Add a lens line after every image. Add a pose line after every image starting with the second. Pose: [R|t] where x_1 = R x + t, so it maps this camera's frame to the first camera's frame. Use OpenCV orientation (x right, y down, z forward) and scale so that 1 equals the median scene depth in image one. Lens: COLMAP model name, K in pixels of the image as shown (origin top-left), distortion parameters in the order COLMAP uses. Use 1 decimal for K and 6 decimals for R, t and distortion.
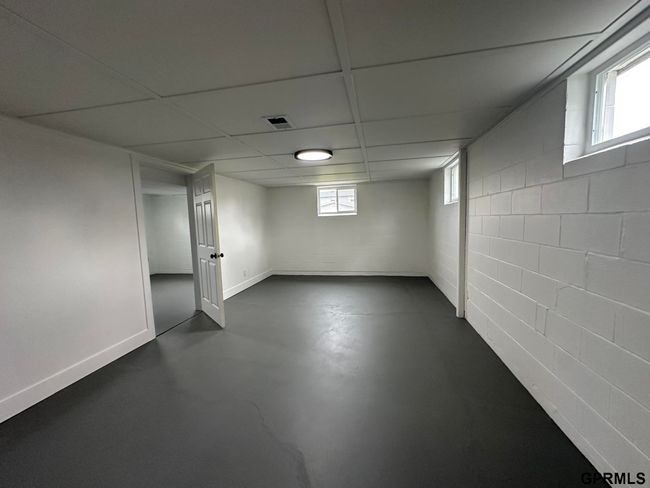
lens RADIAL K [[258.5, 0, 323.4], [0, 258.5, 244.9], [0, 0, 1]] dist [-0.000899, -0.000426]
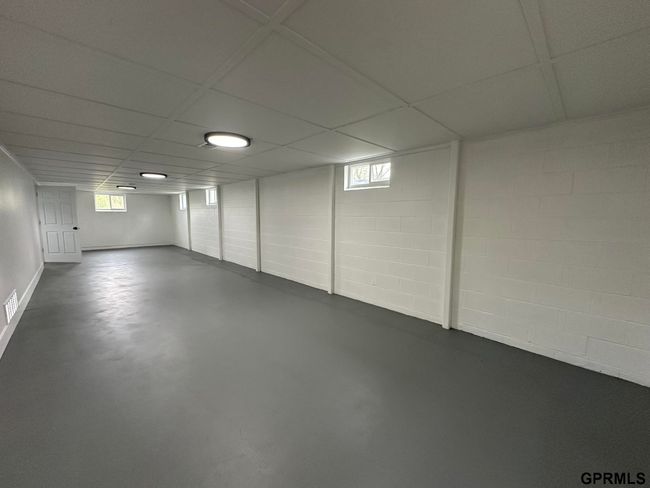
lens RADIAL K [[258.5, 0, 323.1], [0, 258.5, 244.3], [0, 0, 1]] dist [-0.000899, -0.000426]
pose [[0.555693, -0.058198, 0.829348, -0.678472], [0.057237, 0.997858, 0.031672, 0.141438], [-0.829415, 0.029870, 0.557834, -1.210923]]
